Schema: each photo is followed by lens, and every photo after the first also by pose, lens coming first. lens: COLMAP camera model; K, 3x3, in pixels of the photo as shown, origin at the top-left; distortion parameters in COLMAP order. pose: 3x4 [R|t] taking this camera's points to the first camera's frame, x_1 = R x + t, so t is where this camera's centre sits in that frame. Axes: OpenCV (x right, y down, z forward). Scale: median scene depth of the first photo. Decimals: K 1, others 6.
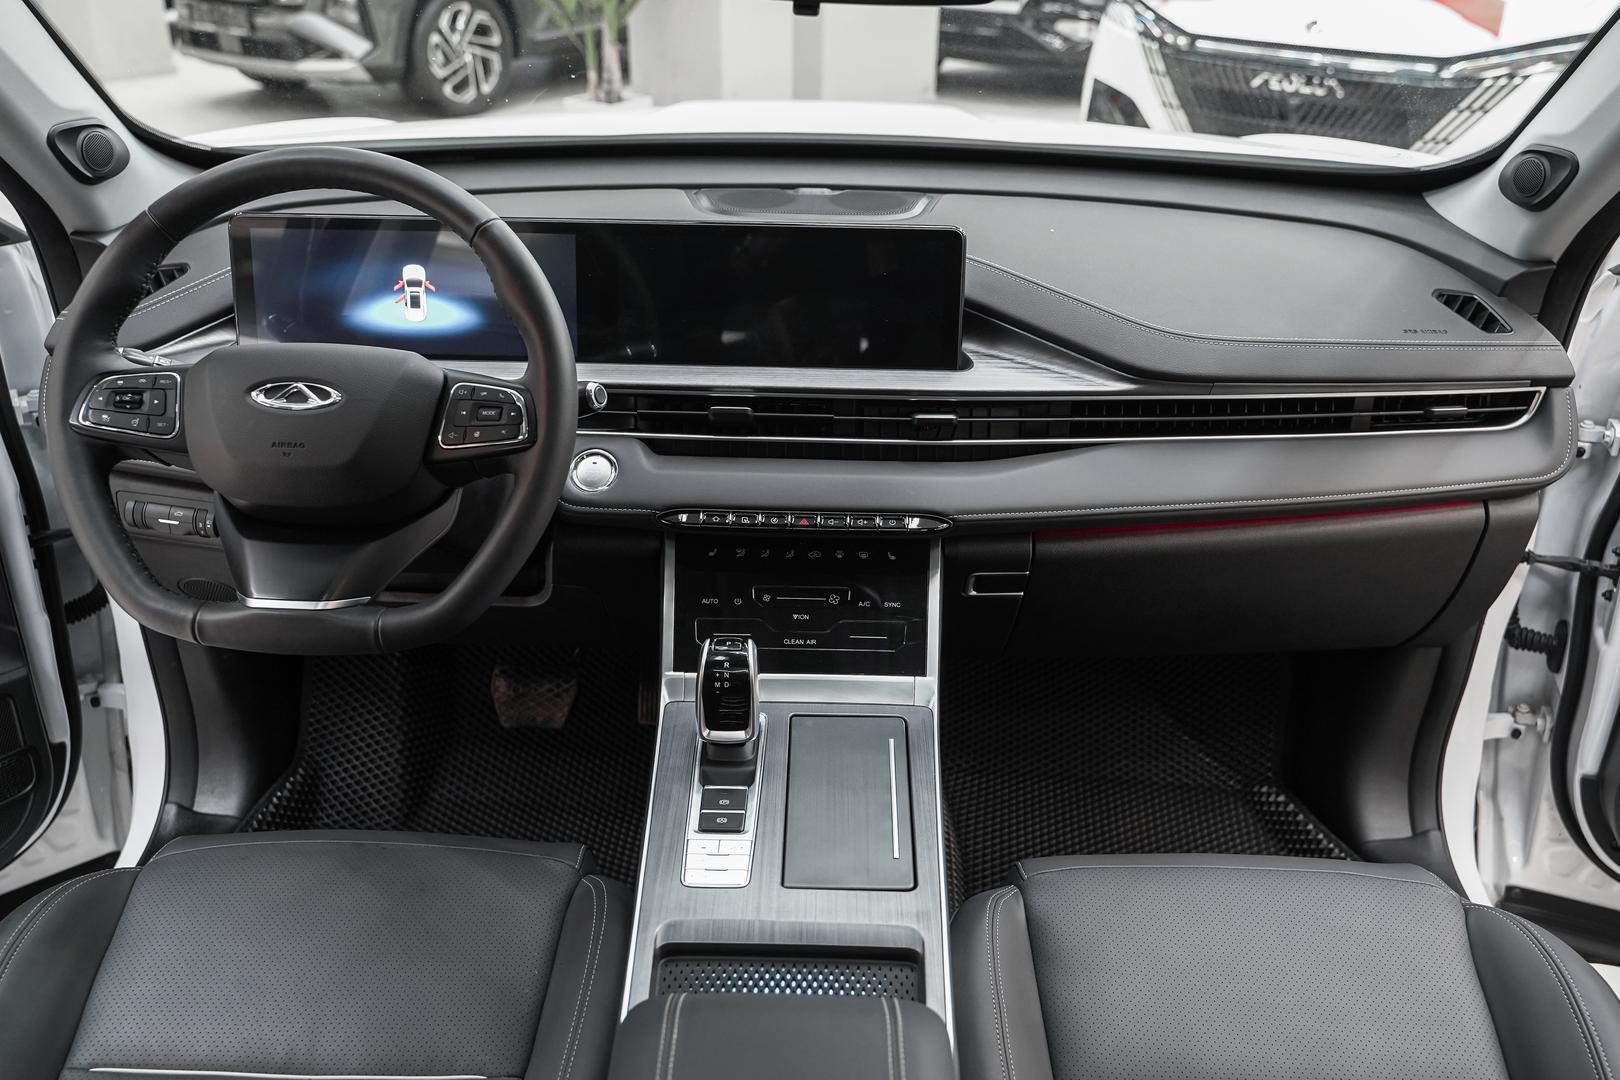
lens RADIAL K [[1271.4, 0, 810.0], [0, 1271.4, 540.0], [0, 0, 1]] dist [-0.017226, 0.000874]
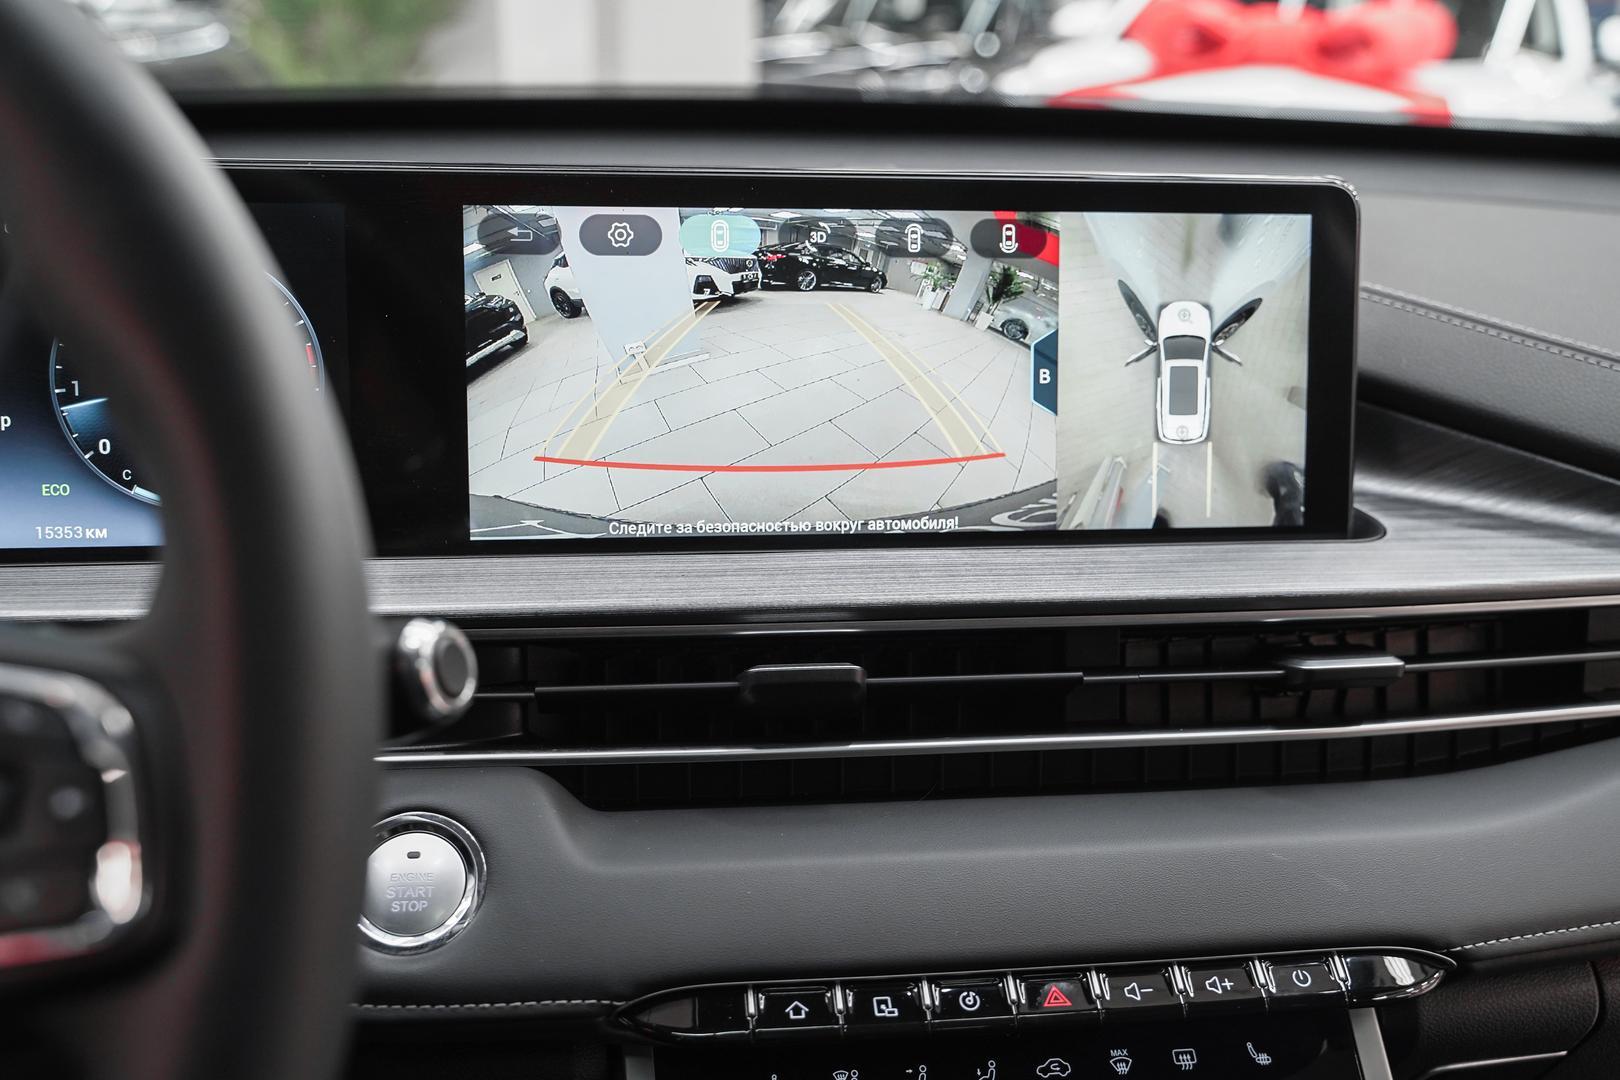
lens RADIAL K [[1459.1, 0, 810.0], [0, 1459.1, 540.0], [0, 0, 1]] dist [0.006176, 0.009575]
pose [[0.989188, -0.037851, 0.141684, -0.117058], [0.058241, 0.988057, -0.142658, -0.081138], [-0.134593, 0.149367, 0.979579, 0.596730]]
